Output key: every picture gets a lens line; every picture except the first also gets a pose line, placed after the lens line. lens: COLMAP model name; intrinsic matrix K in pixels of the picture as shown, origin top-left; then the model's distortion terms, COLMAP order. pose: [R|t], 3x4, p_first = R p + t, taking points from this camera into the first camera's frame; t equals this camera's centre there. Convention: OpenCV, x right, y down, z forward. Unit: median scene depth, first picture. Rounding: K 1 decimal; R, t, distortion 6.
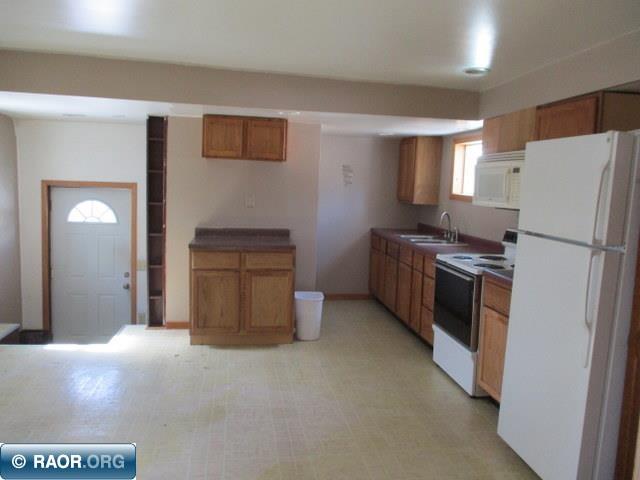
lens RADIAL K [[524.5, 0, 320.0], [0, 524.5, 240.0], [0, 0, 1]] dist [0.002923, -0.006433]
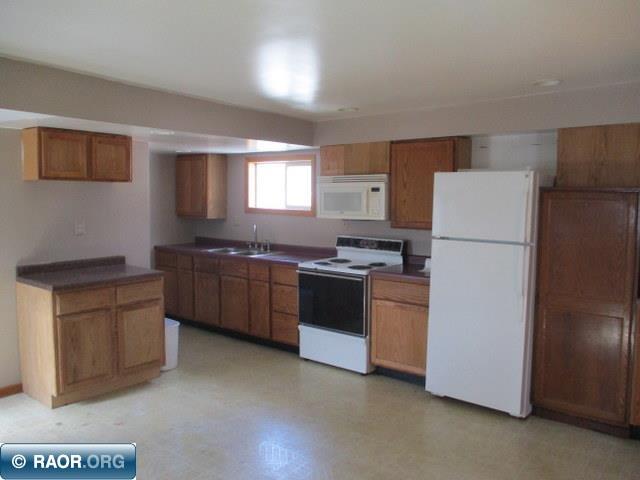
lens RADIAL K [[524.5, 0, 320.0], [0, 524.5, 240.0], [0, 0, 1]] dist [0.002923, -0.006433]
pose [[0.750136, -0.087260, 0.655501, -0.451280], [0.092645, 0.995347, 0.026479, -0.045360], [-0.654761, 0.040866, 0.754730, 0.102814]]
